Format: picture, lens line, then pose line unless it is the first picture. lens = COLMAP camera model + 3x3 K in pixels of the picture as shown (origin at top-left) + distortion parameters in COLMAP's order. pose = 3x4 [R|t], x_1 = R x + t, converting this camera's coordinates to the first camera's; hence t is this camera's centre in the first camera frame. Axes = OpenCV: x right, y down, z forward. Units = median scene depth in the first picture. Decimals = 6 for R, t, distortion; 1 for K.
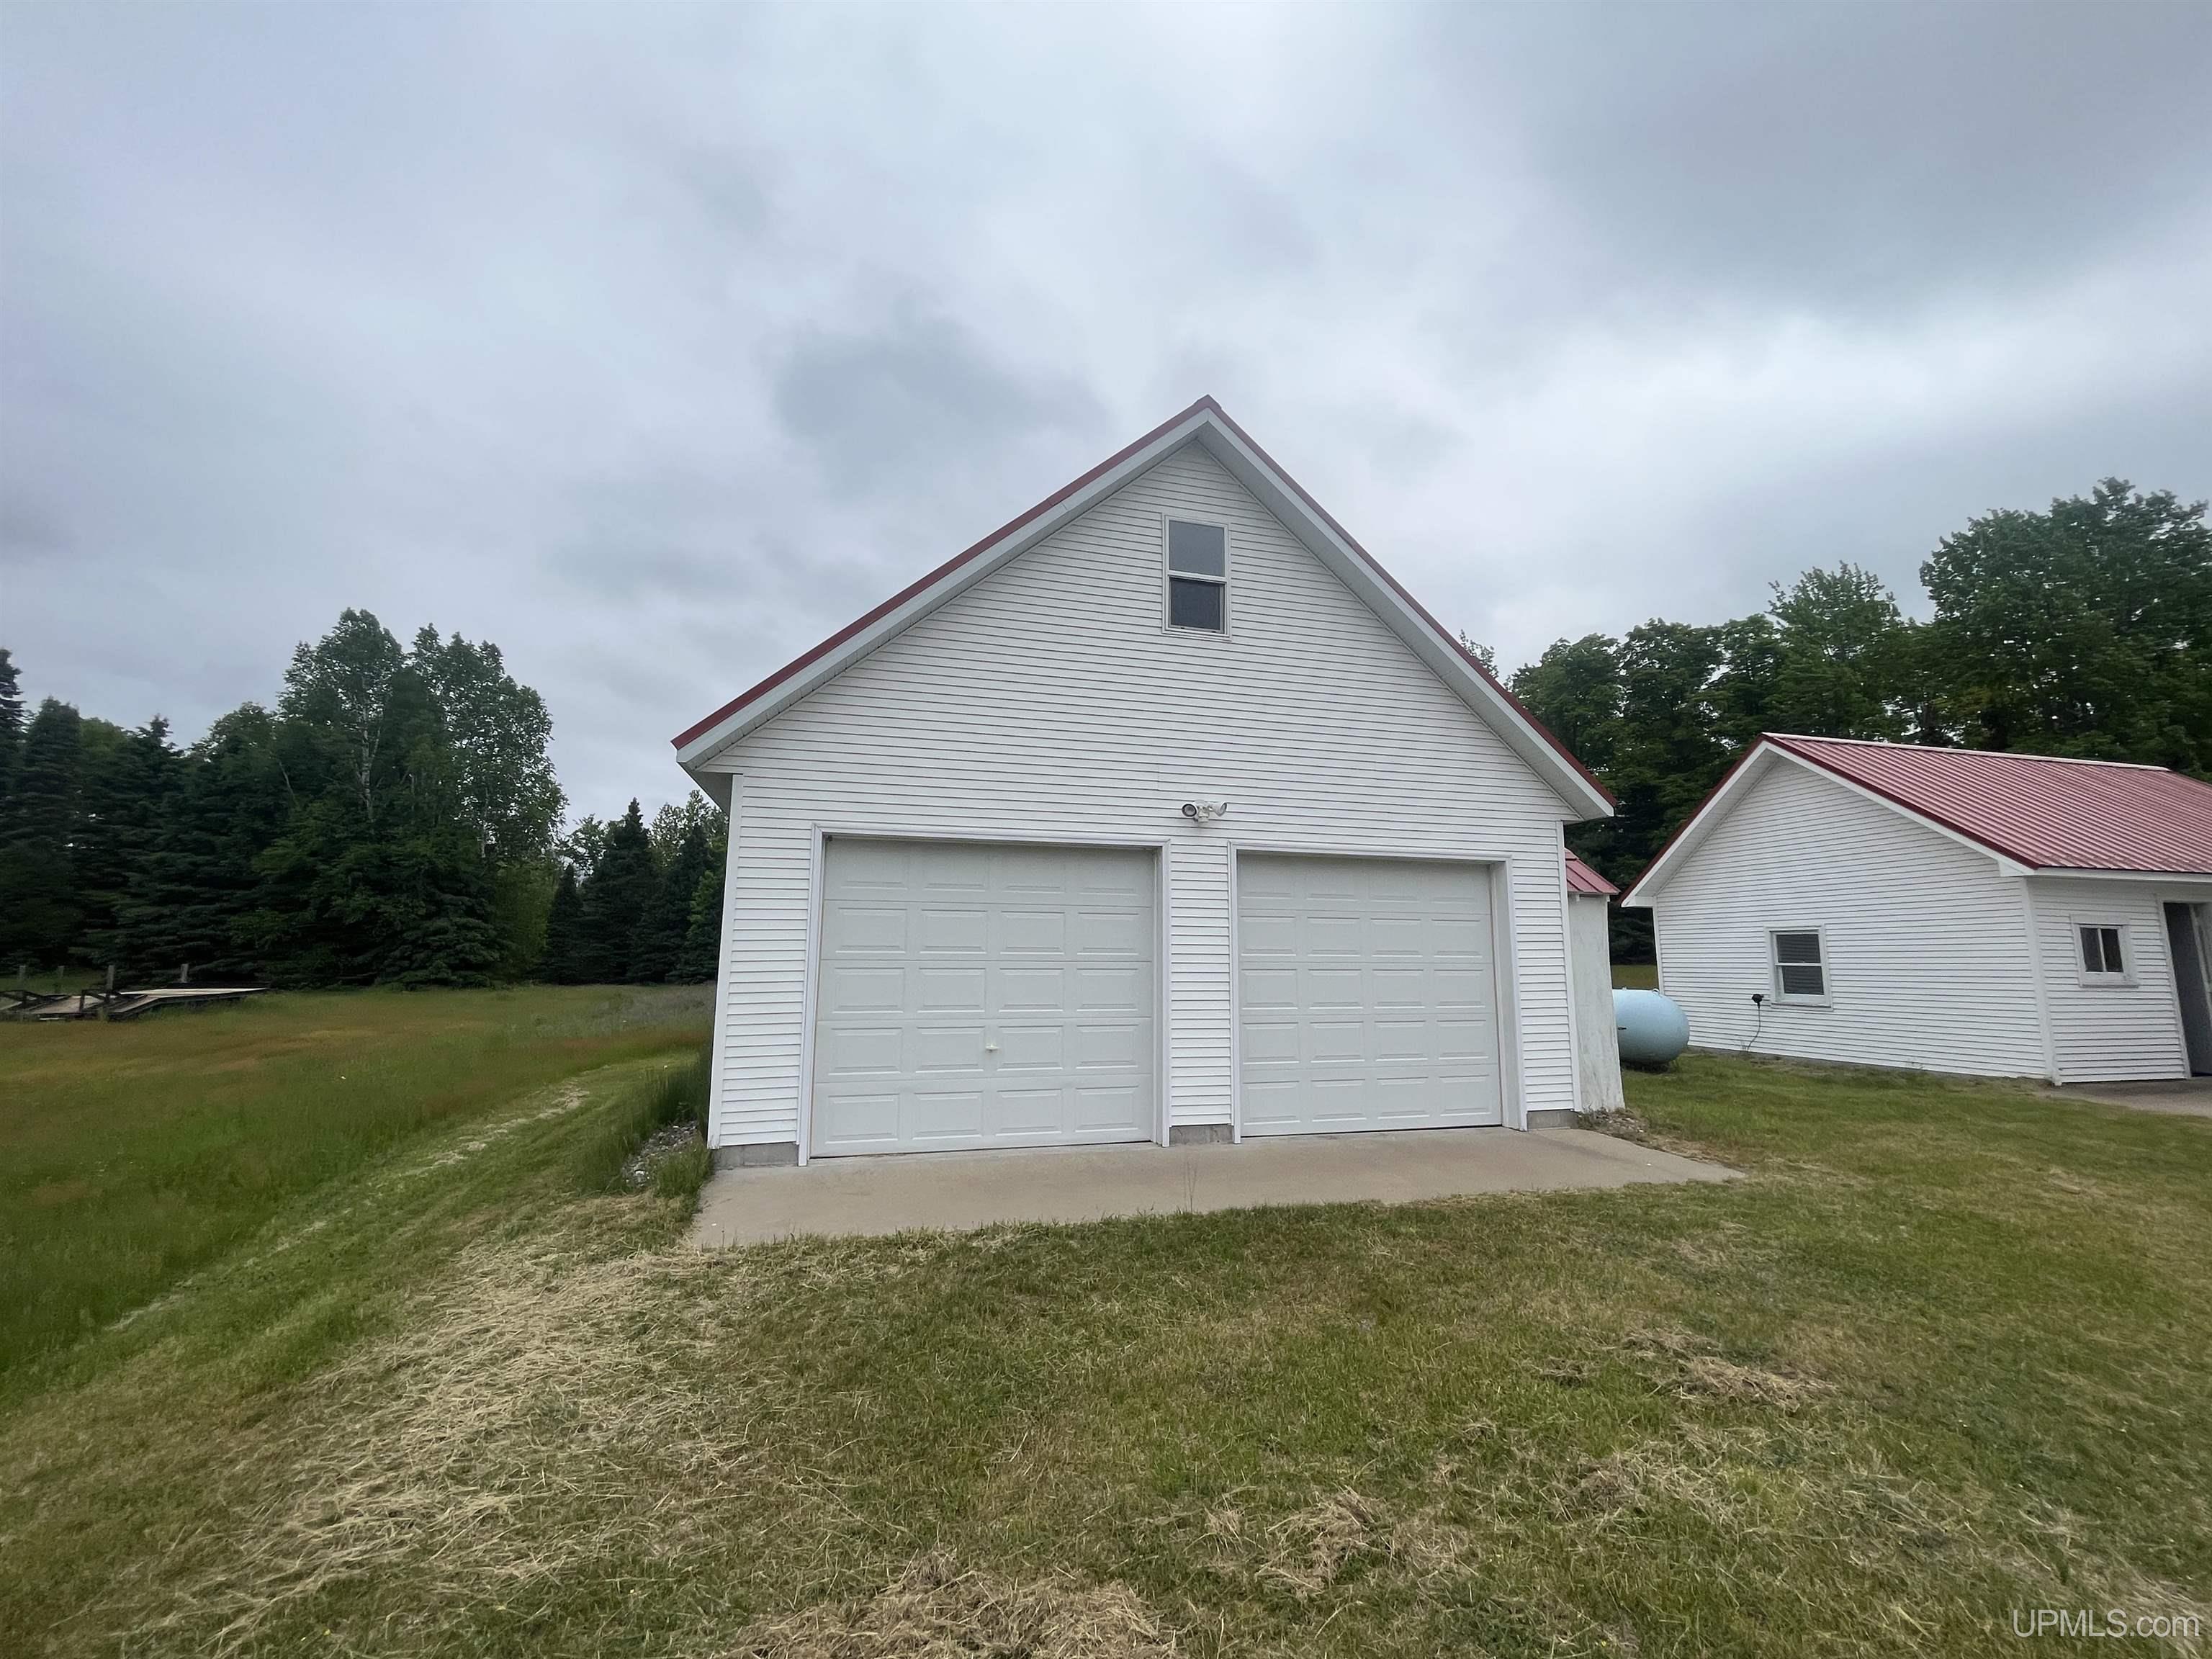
lens RADIAL K [[886.8, 0, 1106.0], [0, 886.8, 829.5], [0, 0, 1]] dist [-0.001666, -0.002077]
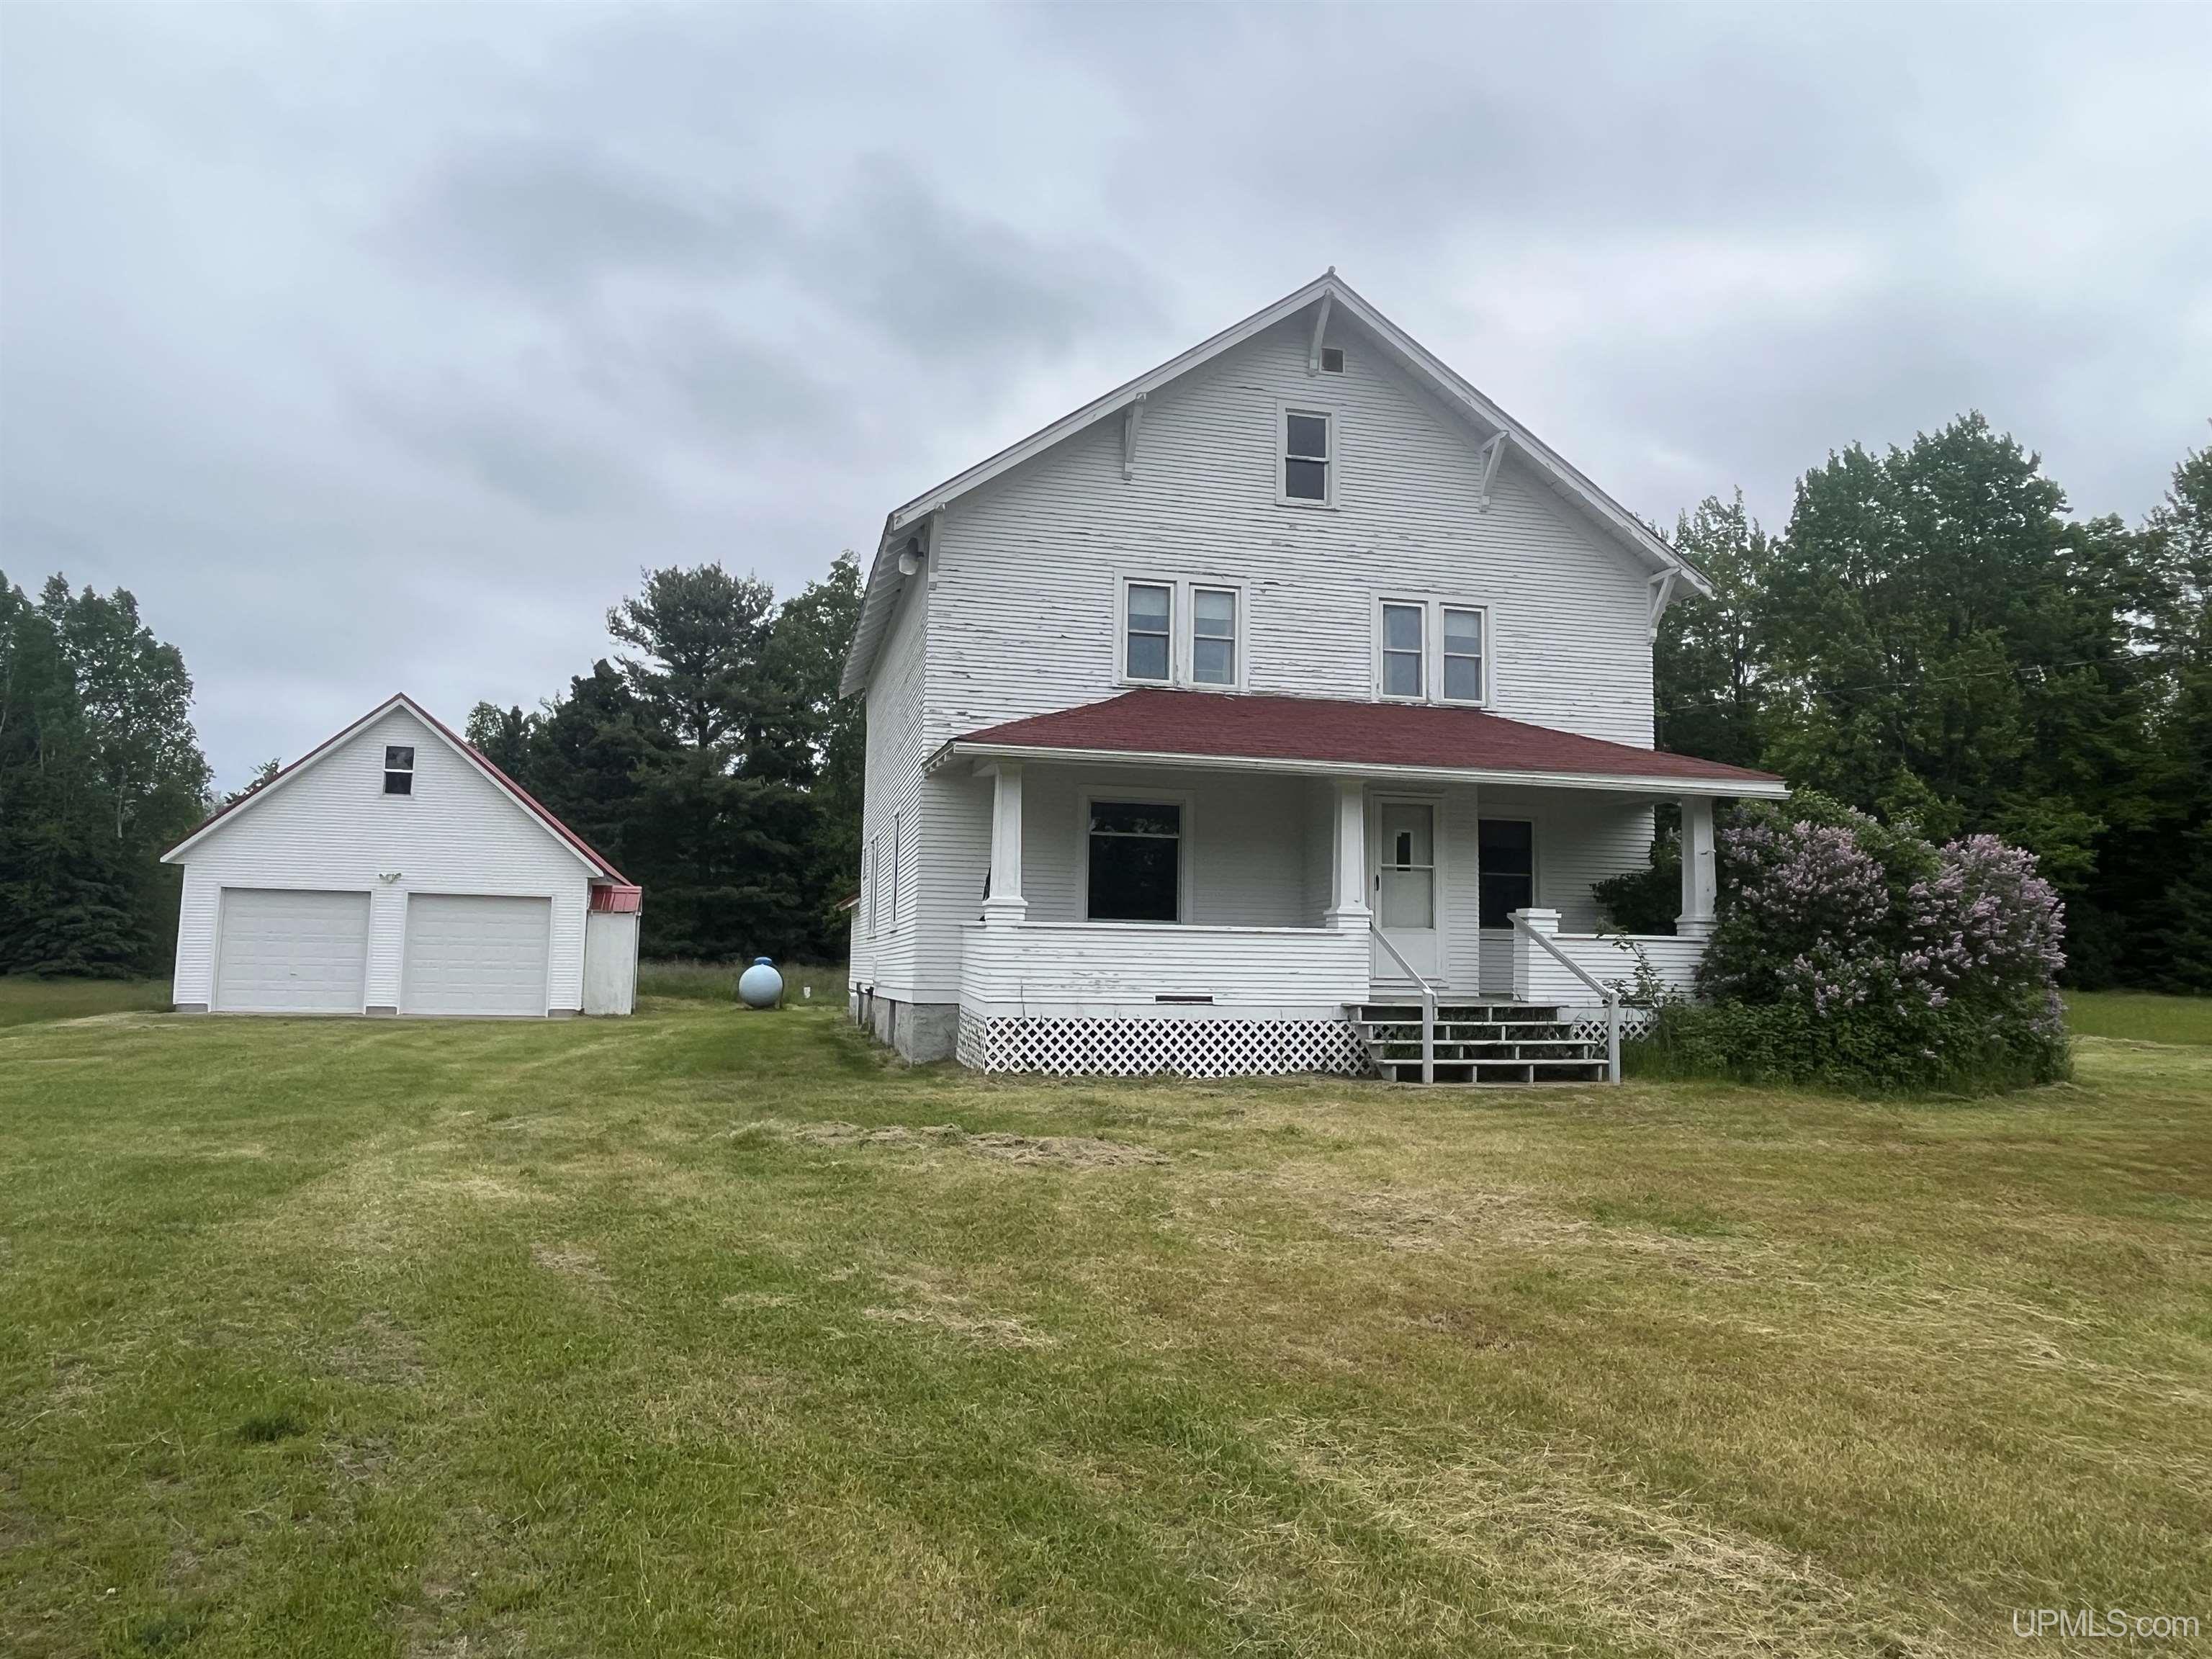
lens RADIAL K [[1492.4, 0, 1108.3], [0, 1492.4, 810.0], [0, 0, 1]] dist [-0.006058, -0.001196]
pose [[0.999149, 0.009923, -0.040043, 1.454403], [-0.008489, 0.999322, 0.035821, -0.240696], [0.040372, -0.035451, 0.998556, -1.890126]]
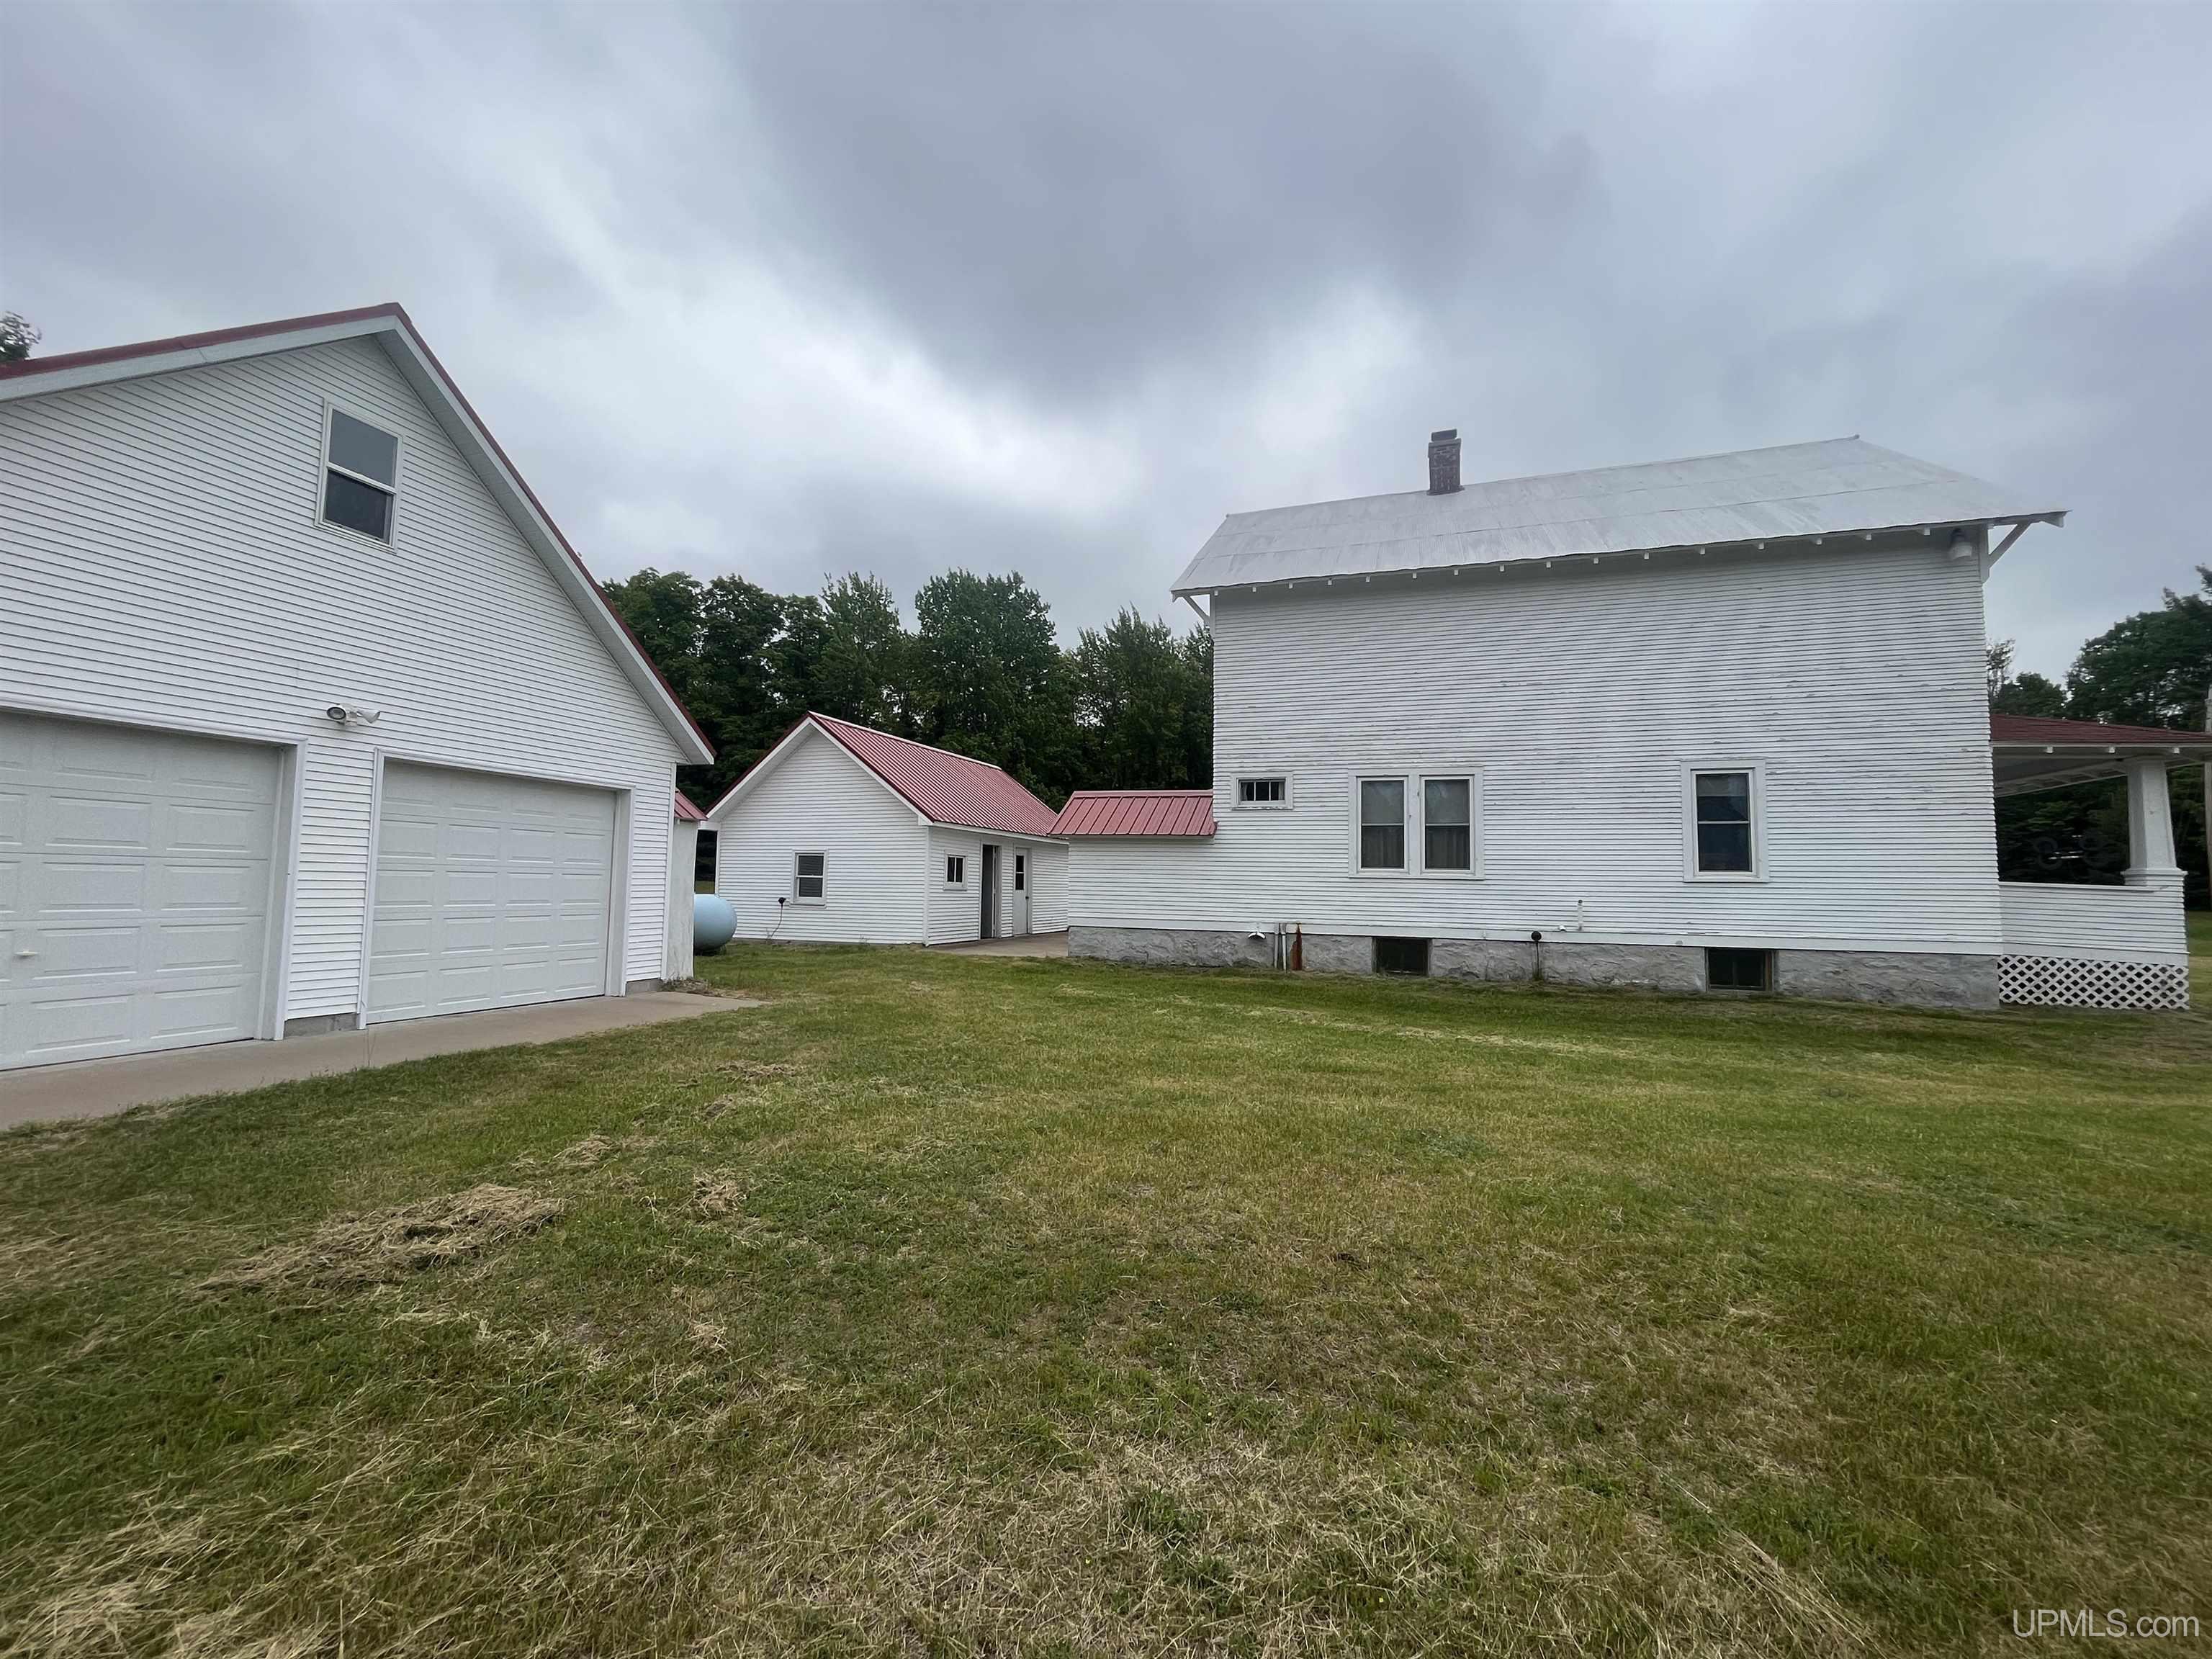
lens RADIAL K [[886.8, 0, 1106.0], [0, 886.8, 829.5], [0, 0, 1]] dist [-0.001666, -0.002077]
pose [[0.550795, 0.056322, 0.832738, -0.162420], [-0.132582, 0.990956, 0.020670, -0.017555], [-0.824043, -0.121792, 0.553281, -0.191366]]
